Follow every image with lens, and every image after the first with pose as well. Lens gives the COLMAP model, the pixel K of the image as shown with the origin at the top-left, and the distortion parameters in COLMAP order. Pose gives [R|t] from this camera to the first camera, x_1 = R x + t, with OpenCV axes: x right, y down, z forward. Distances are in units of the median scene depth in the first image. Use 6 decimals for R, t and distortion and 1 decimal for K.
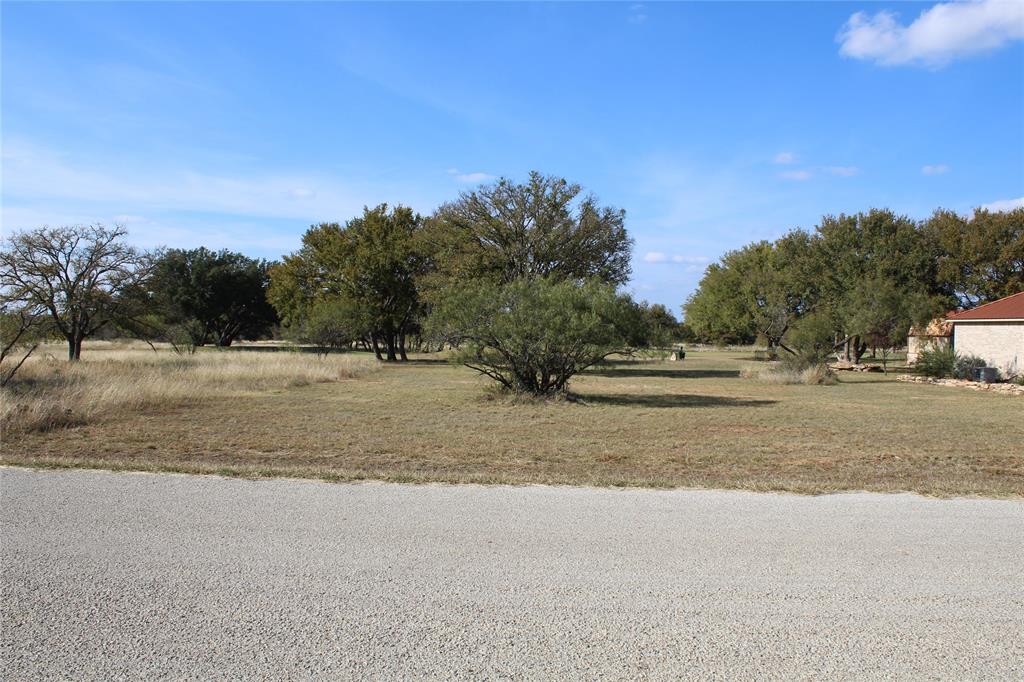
lens RADIAL K [[933.4, 0, 512.8], [0, 933.4, 321.3], [0, 0, 1]] dist [-0.175229, 0.205382]
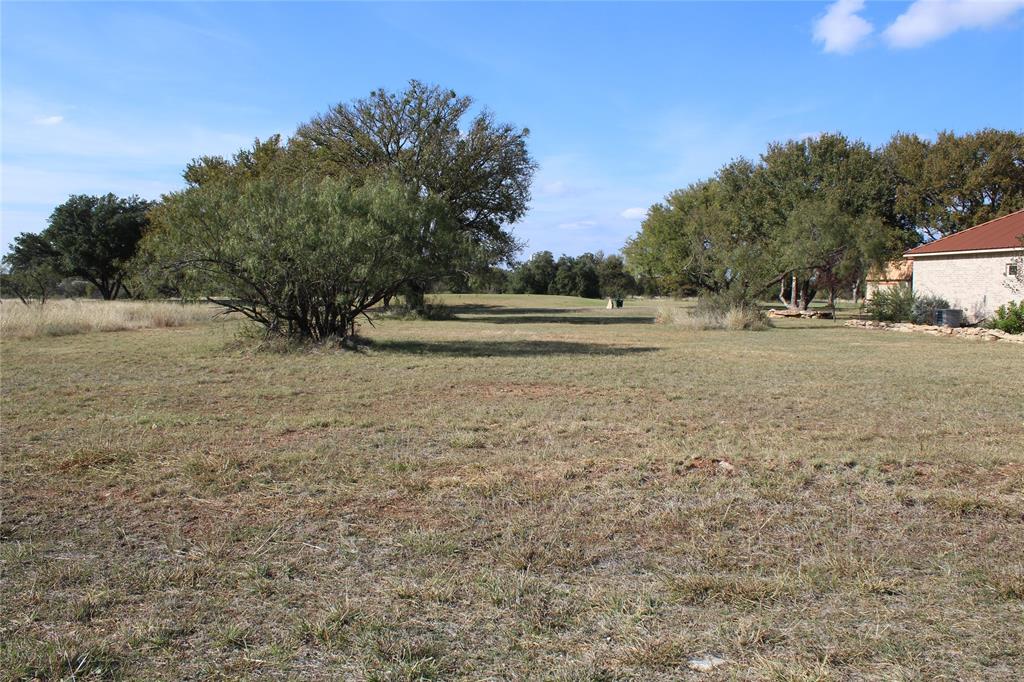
lens RADIAL K [[933.4, 0, 516.5], [0, 933.4, 328.4], [0, 0, 1]] dist [-0.175229, 0.205382]
pose [[0.999321, -0.009119, 0.035702, 0.077665], [0.007152, 0.998469, 0.054844, 0.015945], [-0.036148, -0.054551, 0.997856, 0.146352]]
